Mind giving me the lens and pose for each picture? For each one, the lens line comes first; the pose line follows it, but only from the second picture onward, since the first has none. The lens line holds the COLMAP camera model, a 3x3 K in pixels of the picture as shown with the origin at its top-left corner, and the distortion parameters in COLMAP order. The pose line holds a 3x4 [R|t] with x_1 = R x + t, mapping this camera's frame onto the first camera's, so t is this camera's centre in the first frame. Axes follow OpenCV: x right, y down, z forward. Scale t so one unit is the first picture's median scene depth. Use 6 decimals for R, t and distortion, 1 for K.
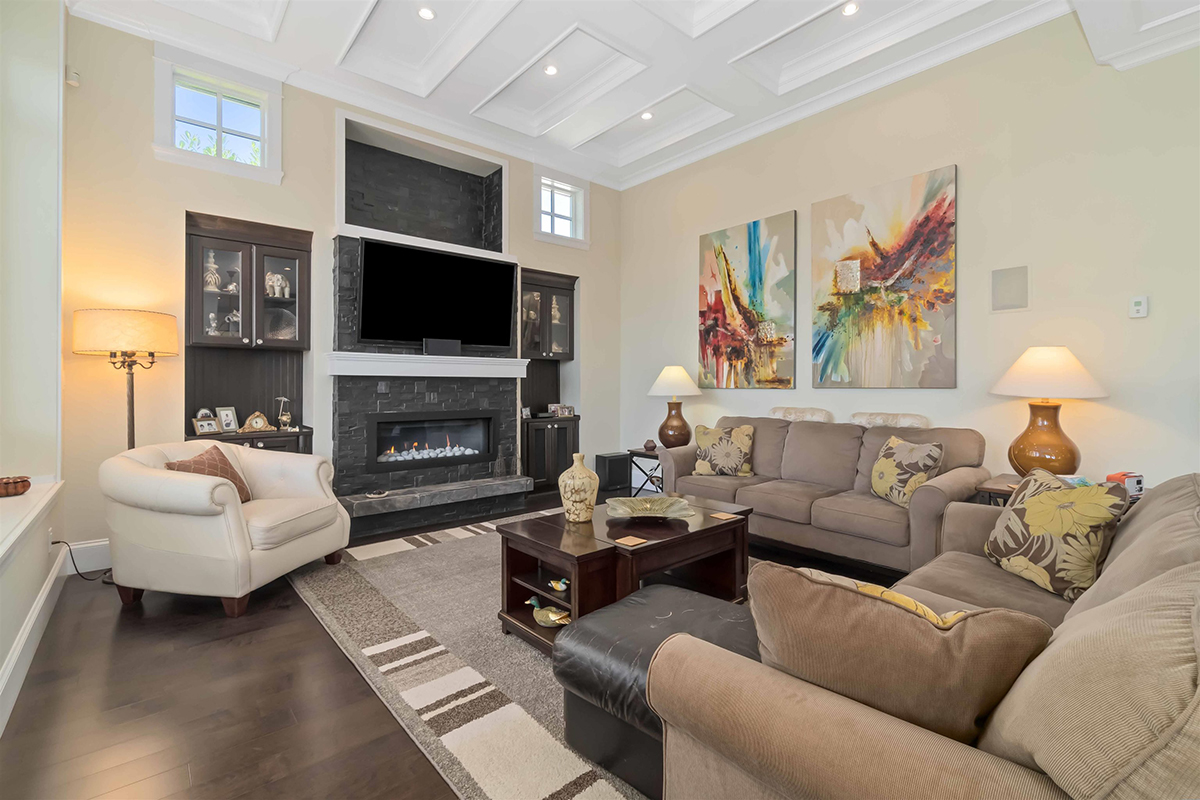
lens RADIAL K [[521.8, 0, 611.2], [0, 521.8, 375.0], [0, 0, 1]] dist [0.008022, 0.000746]
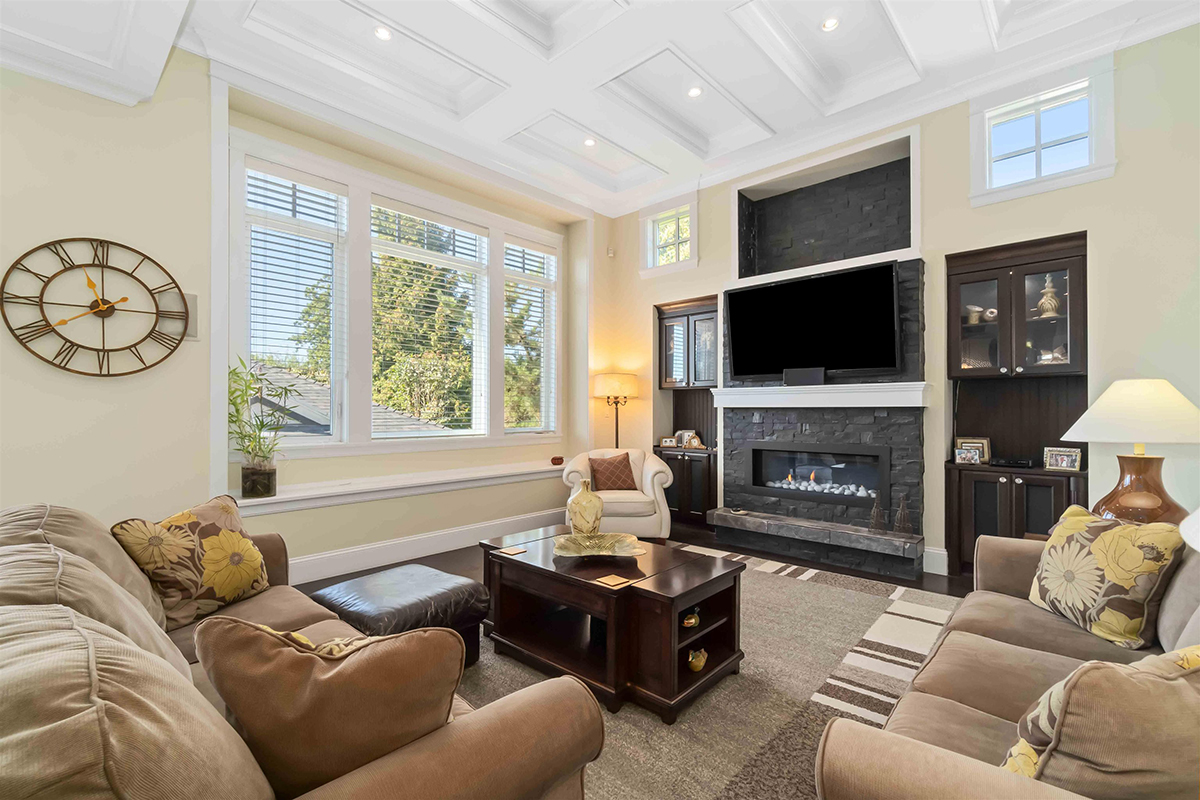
lens RADIAL K [[521.8, 0, 601.3], [0, 521.8, 407.2], [0, 0, 1]] dist [0.008022, 0.000746]
pose [[0.120316, -0.010558, -0.992679, 0.588670], [0.013371, 0.999870, -0.009014, 0.006856], [0.992646, -0.012189, 0.120442, 0.516405]]
